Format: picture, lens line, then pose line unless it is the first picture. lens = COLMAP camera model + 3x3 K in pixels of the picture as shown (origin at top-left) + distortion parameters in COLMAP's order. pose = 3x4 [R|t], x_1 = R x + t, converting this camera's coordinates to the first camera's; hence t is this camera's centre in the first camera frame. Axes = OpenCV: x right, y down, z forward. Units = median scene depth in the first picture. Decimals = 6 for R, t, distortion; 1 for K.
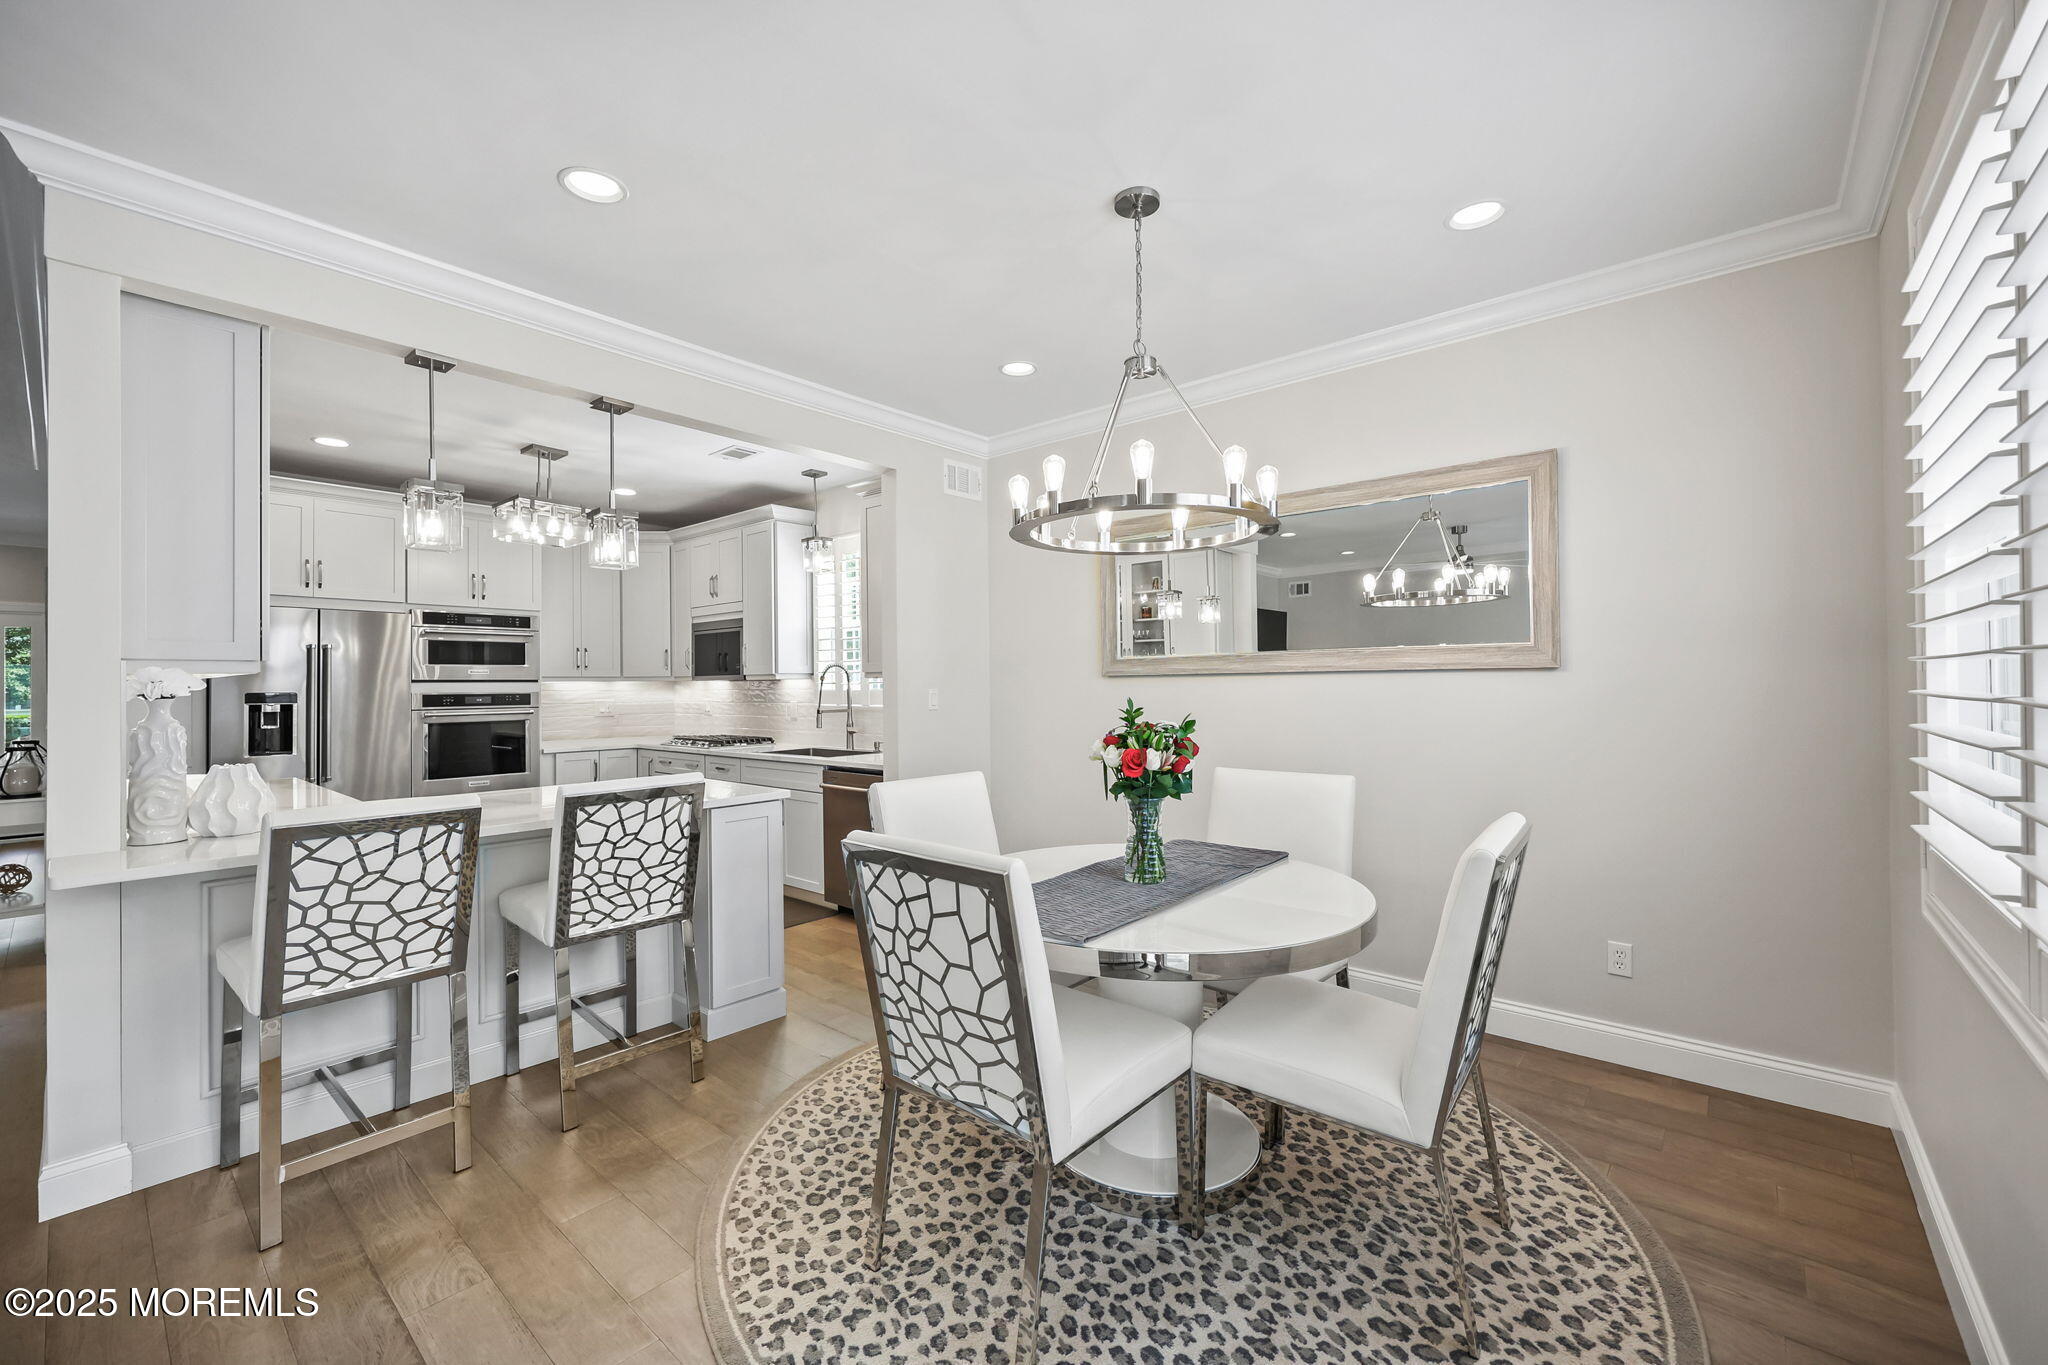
lens RADIAL K [[818.5, 0, 1017.3], [0, 818.5, 682.9], [0, 0, 1]] dist [-0.002458, -0.000136]
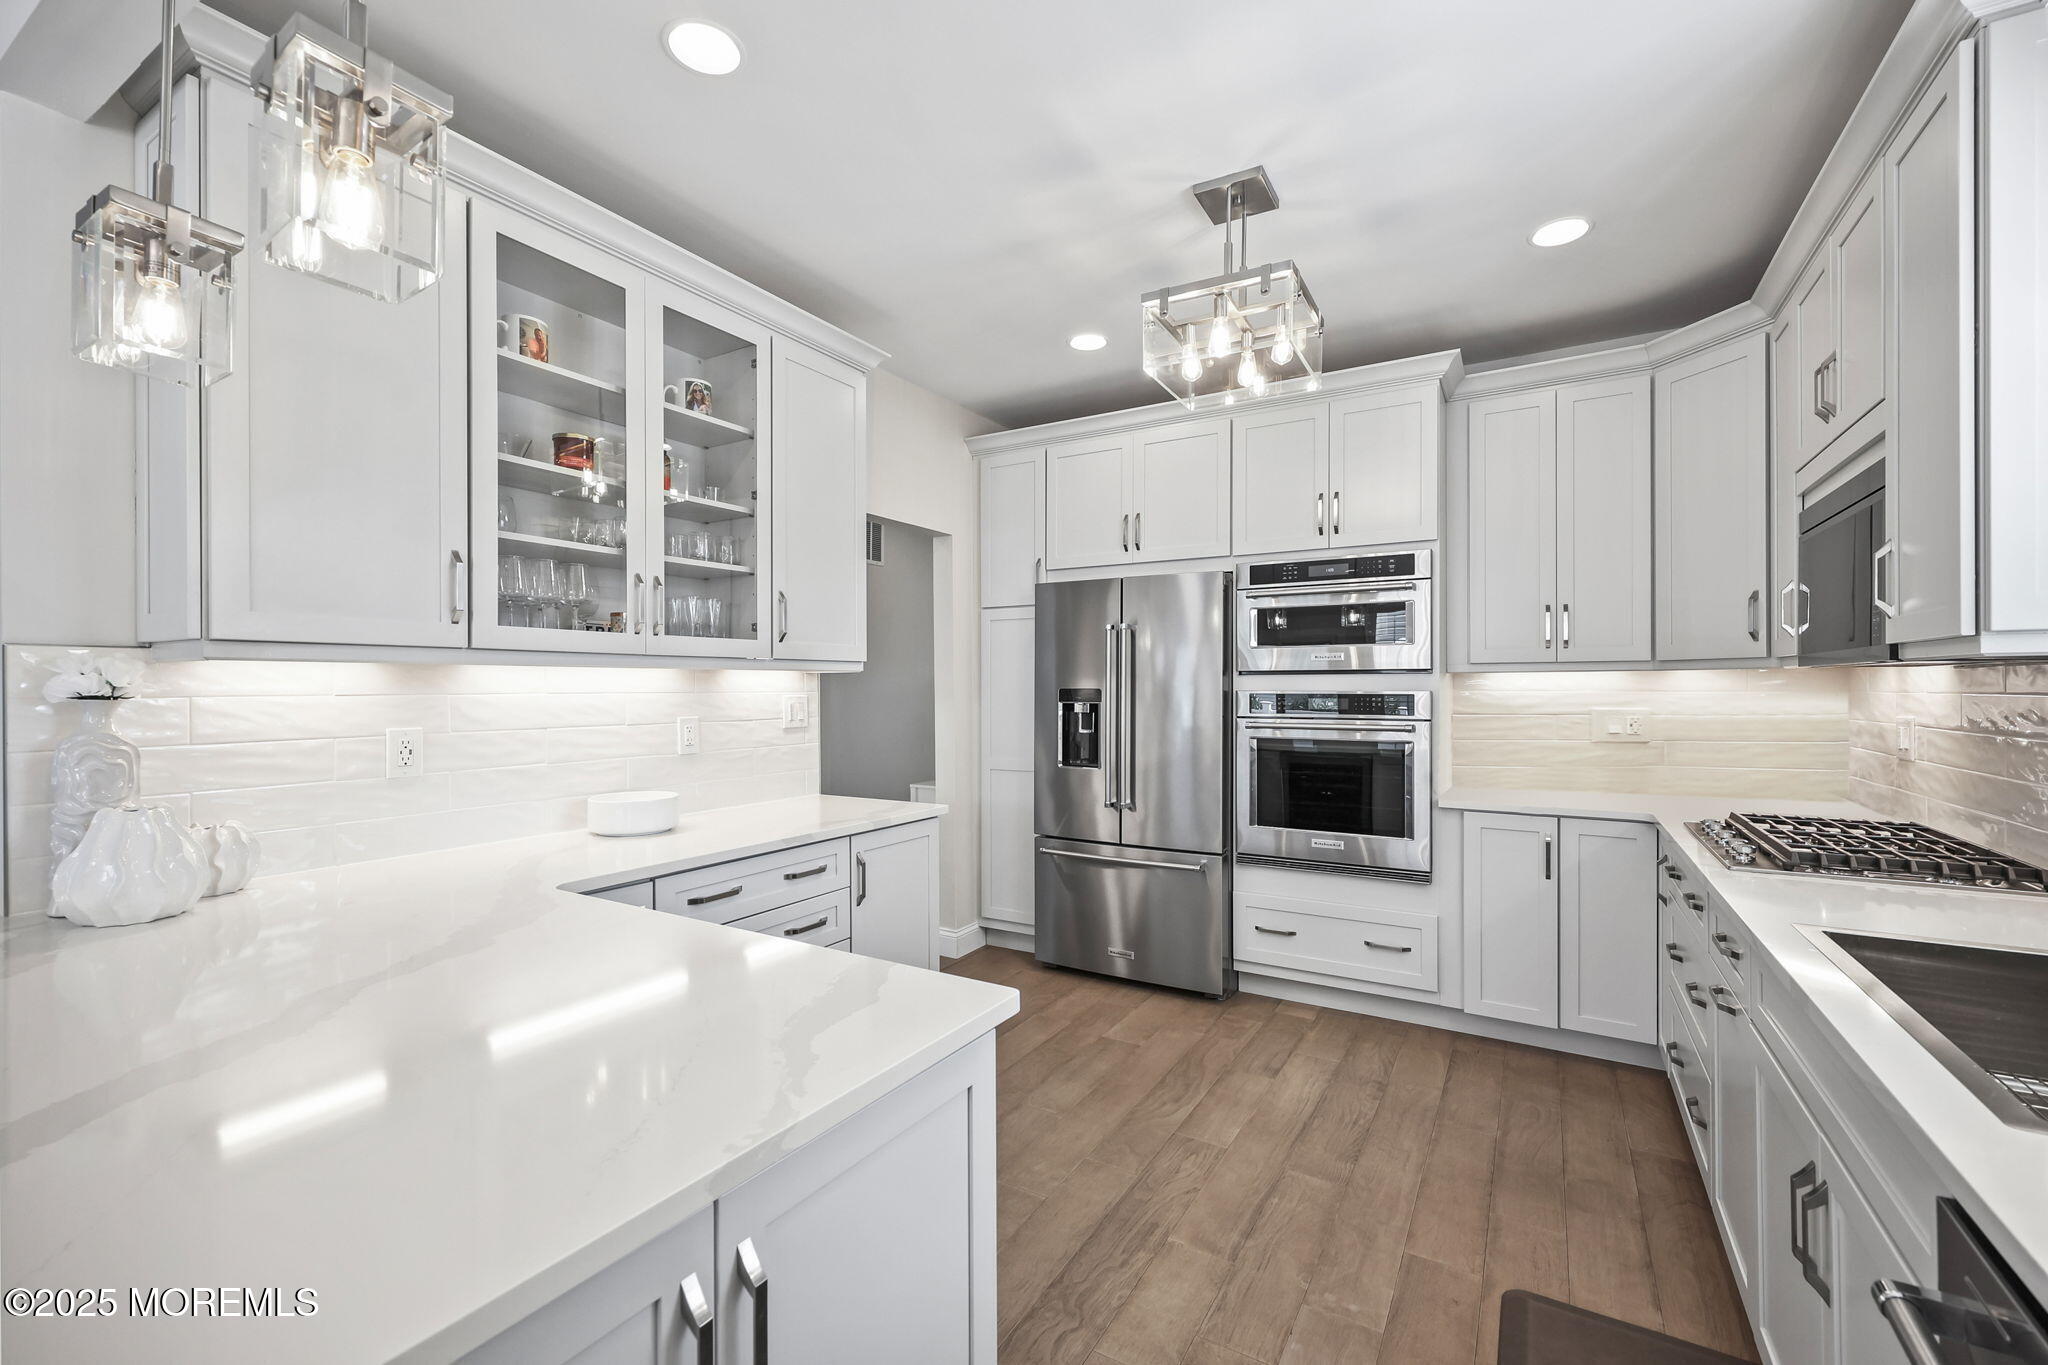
lens RADIAL K [[852.0, 0, 1035.5], [0, 852.0, 686.8], [0, 0, 1]] dist [0.012507, 0.000217]
pose [[0.182153, 0.008482, -0.983234, -0.089870], [0.002267, 0.999957, 0.009046, 0.002306], [0.983268, -0.003877, 0.182126, 0.708224]]
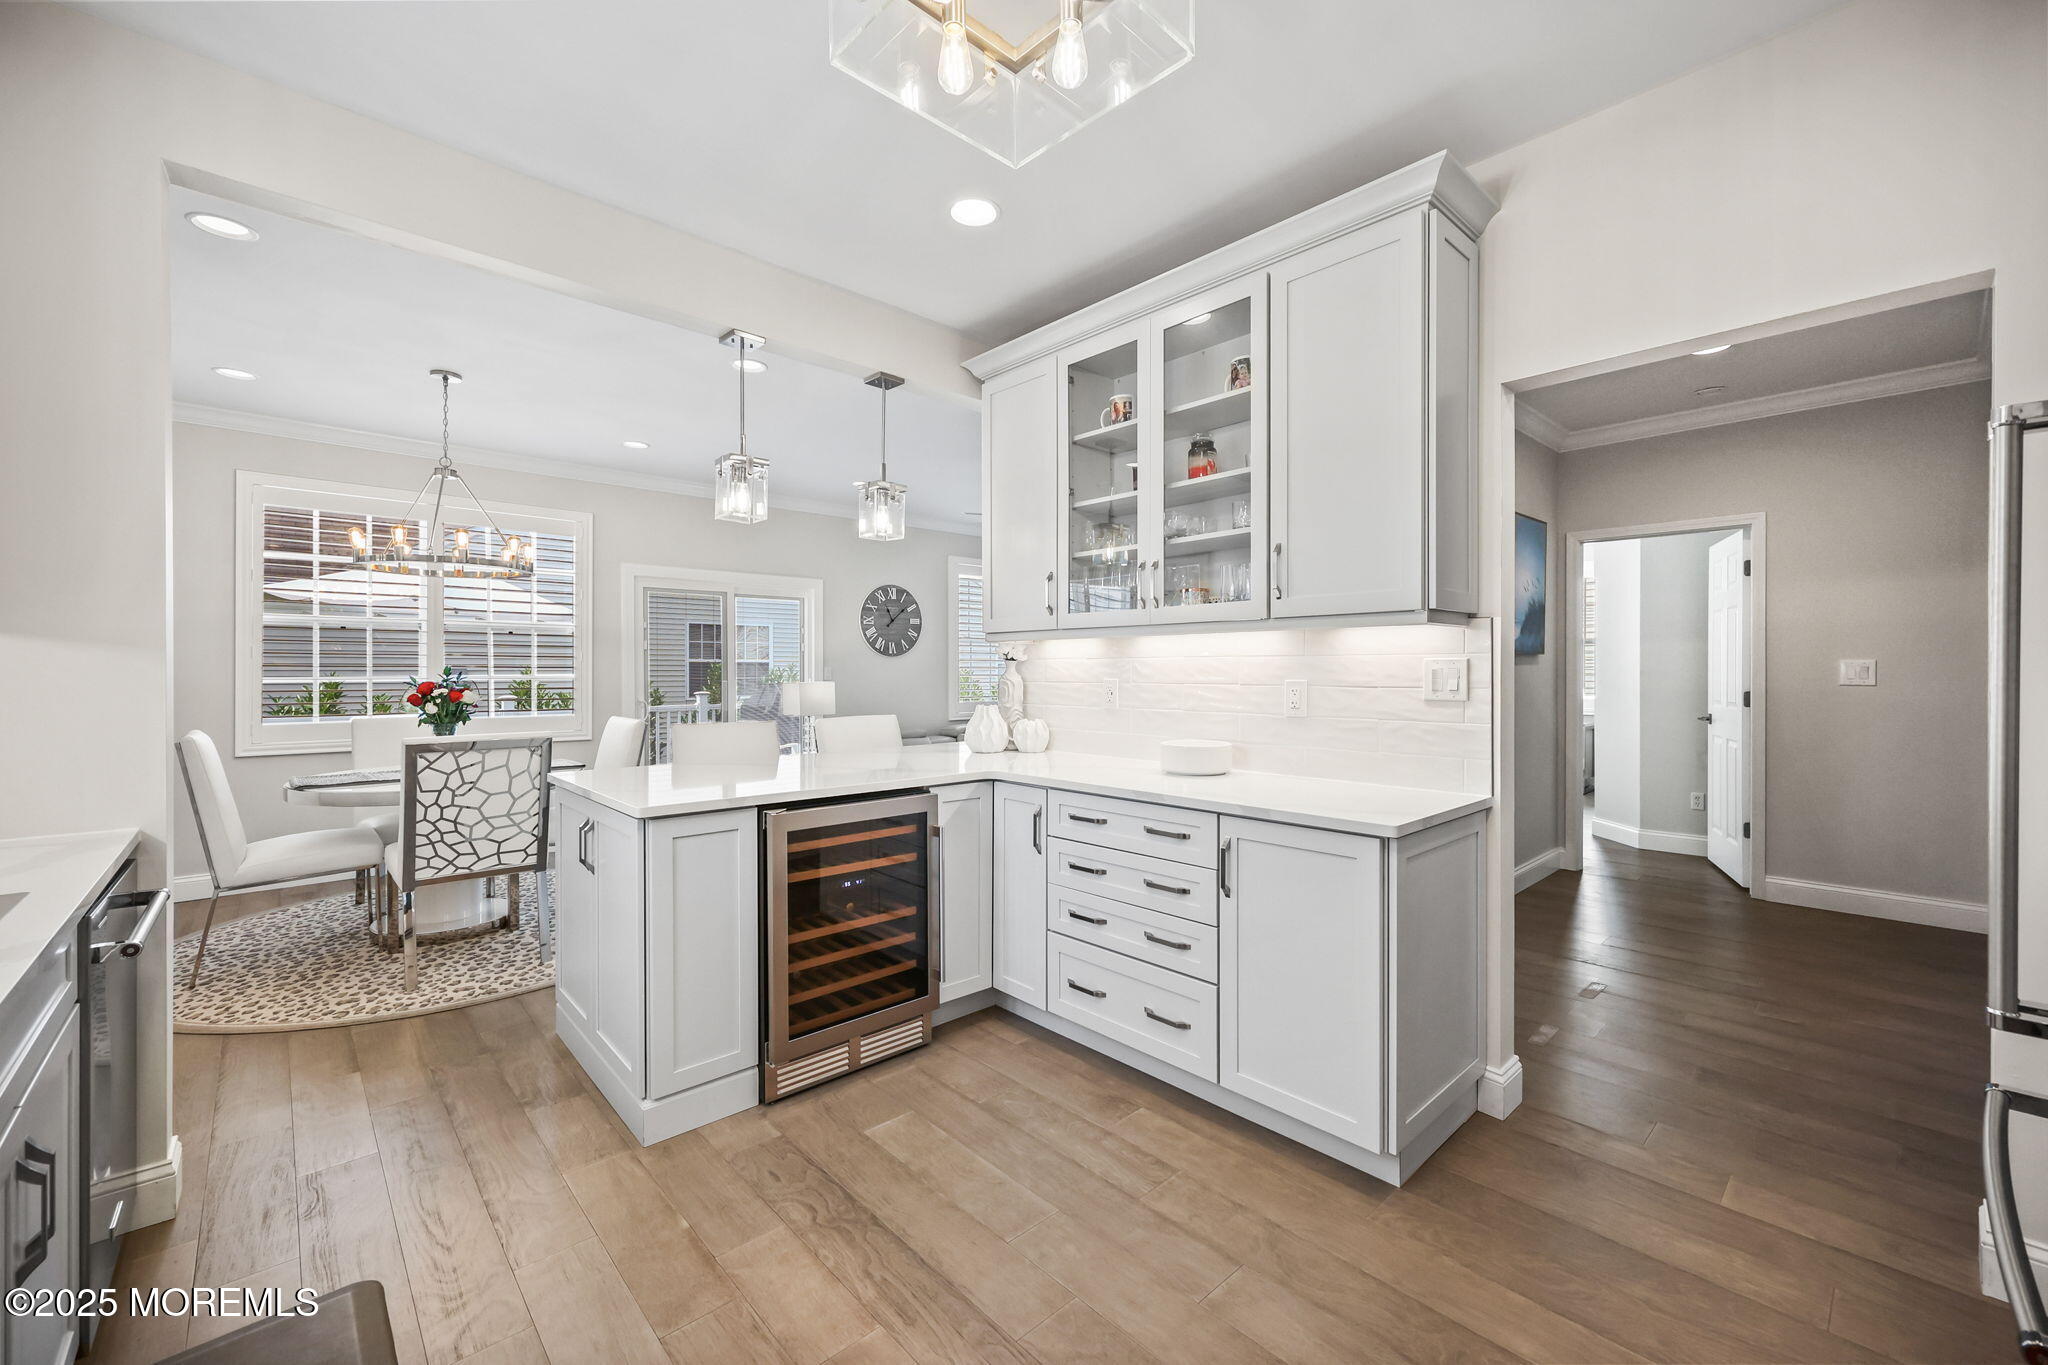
lens RADIAL K [[818.5, 0, 1023.6], [0, 818.5, 669.5], [0, 0, 1]] dist [-0.002458, -0.000136]
pose [[-0.994453, 0.012903, 0.104390, -0.543200], [0.012948, 0.999916, -0.000251, 0.017136], [-0.104384, 0.001102, -0.994536, 1.126746]]
